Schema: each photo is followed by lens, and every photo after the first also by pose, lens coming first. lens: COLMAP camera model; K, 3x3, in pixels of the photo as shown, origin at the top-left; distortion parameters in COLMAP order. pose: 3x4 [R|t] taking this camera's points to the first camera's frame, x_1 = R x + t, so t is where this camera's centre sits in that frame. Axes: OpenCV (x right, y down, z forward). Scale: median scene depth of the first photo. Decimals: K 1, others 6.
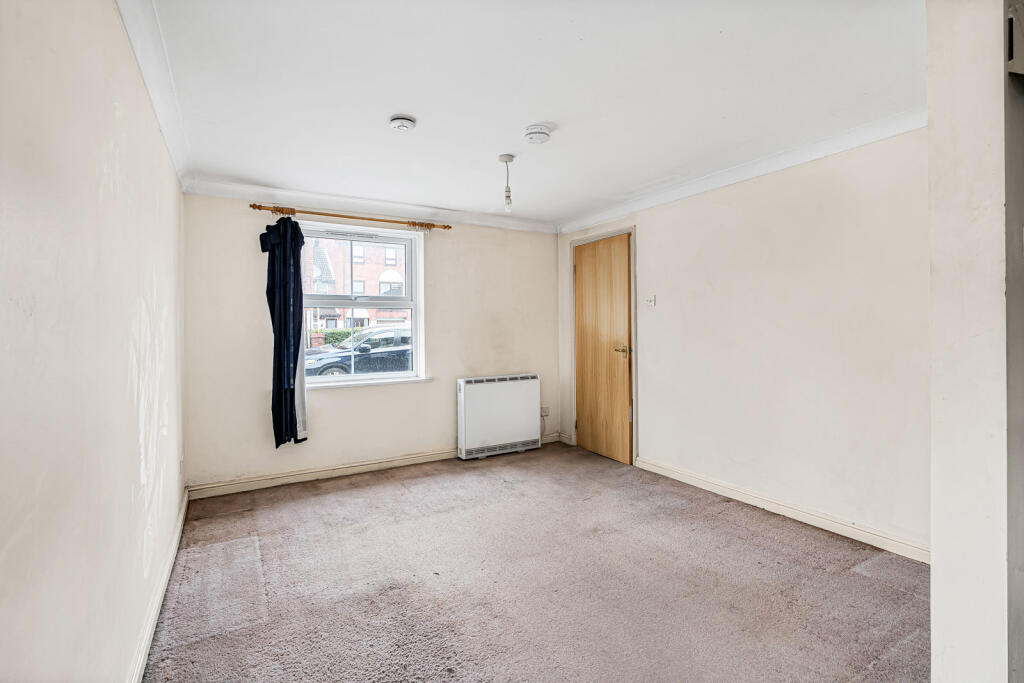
lens RADIAL K [[469.5, 0, 511.1], [0, 469.5, 325.3], [0, 0, 1]] dist [-0.000792, -0.000039]
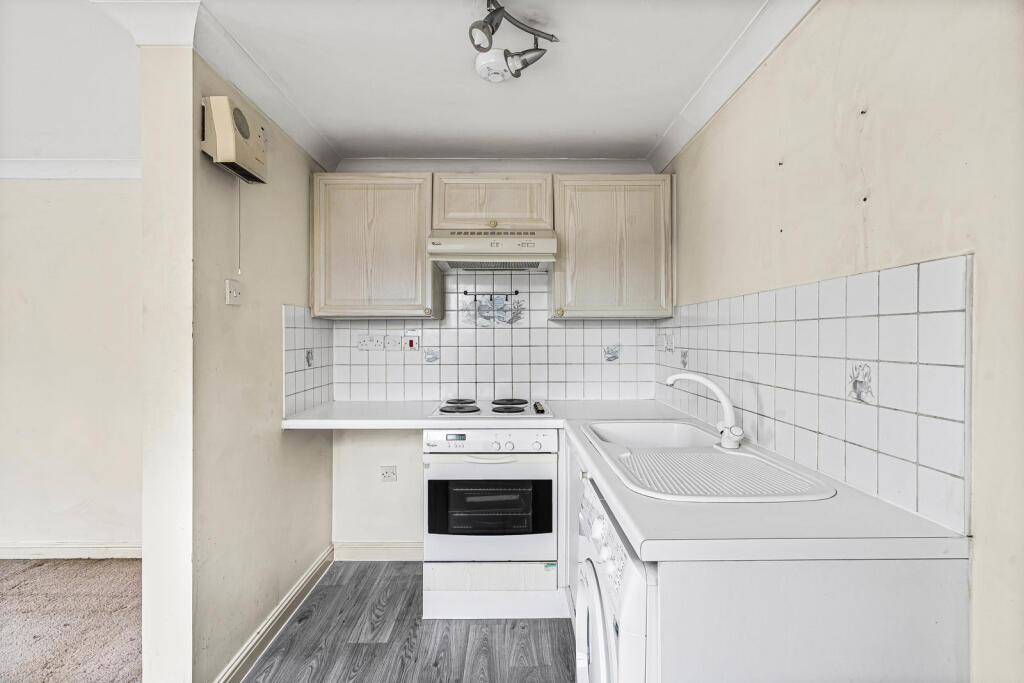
lens RADIAL K [[465.1, 0, 511.3], [0, 465.1, 334.1], [0, 0, 1]] dist [0.000471, 0.000545]
pose [[0.509681, 0.011918, 0.860281, 0.140575], [-0.009487, 0.999921, -0.008232, -0.021201], [-0.860311, -0.003966, 0.509754, -0.091184]]
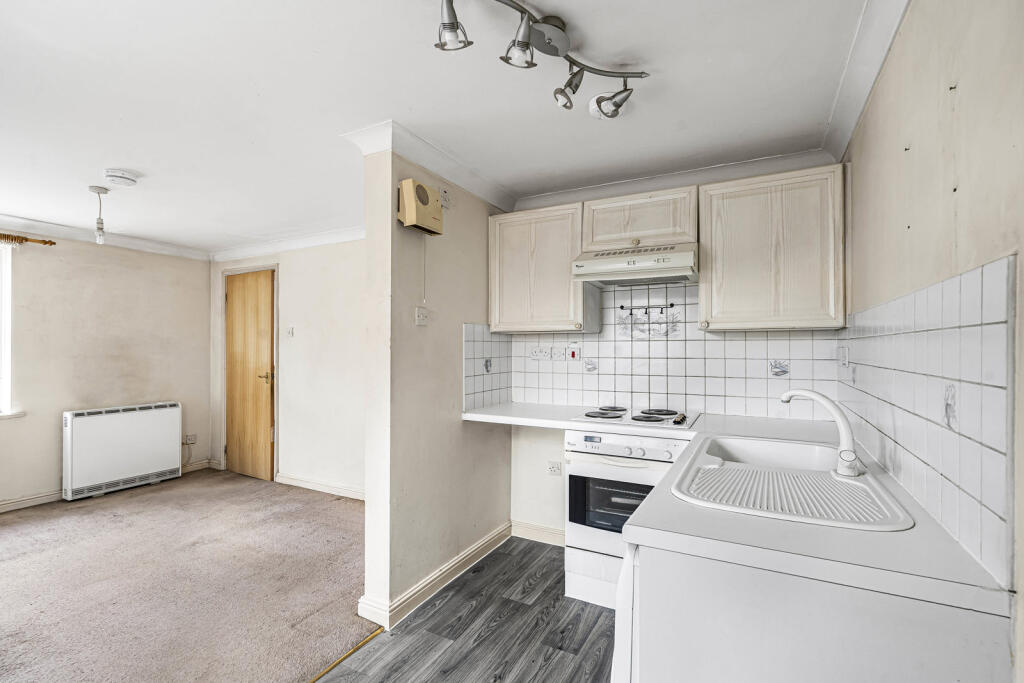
lens RADIAL K [[463.4, 0, 512.0], [0, 463.4, 341.5], [0, 0, 1]] dist [-0.000672, 0.000271]
pose [[0.857826, 0.016253, 0.513683, 0.173997], [-0.012741, 0.999865, -0.010360, -0.023858], [-0.513782, 0.002342, 0.857917, -0.214621]]
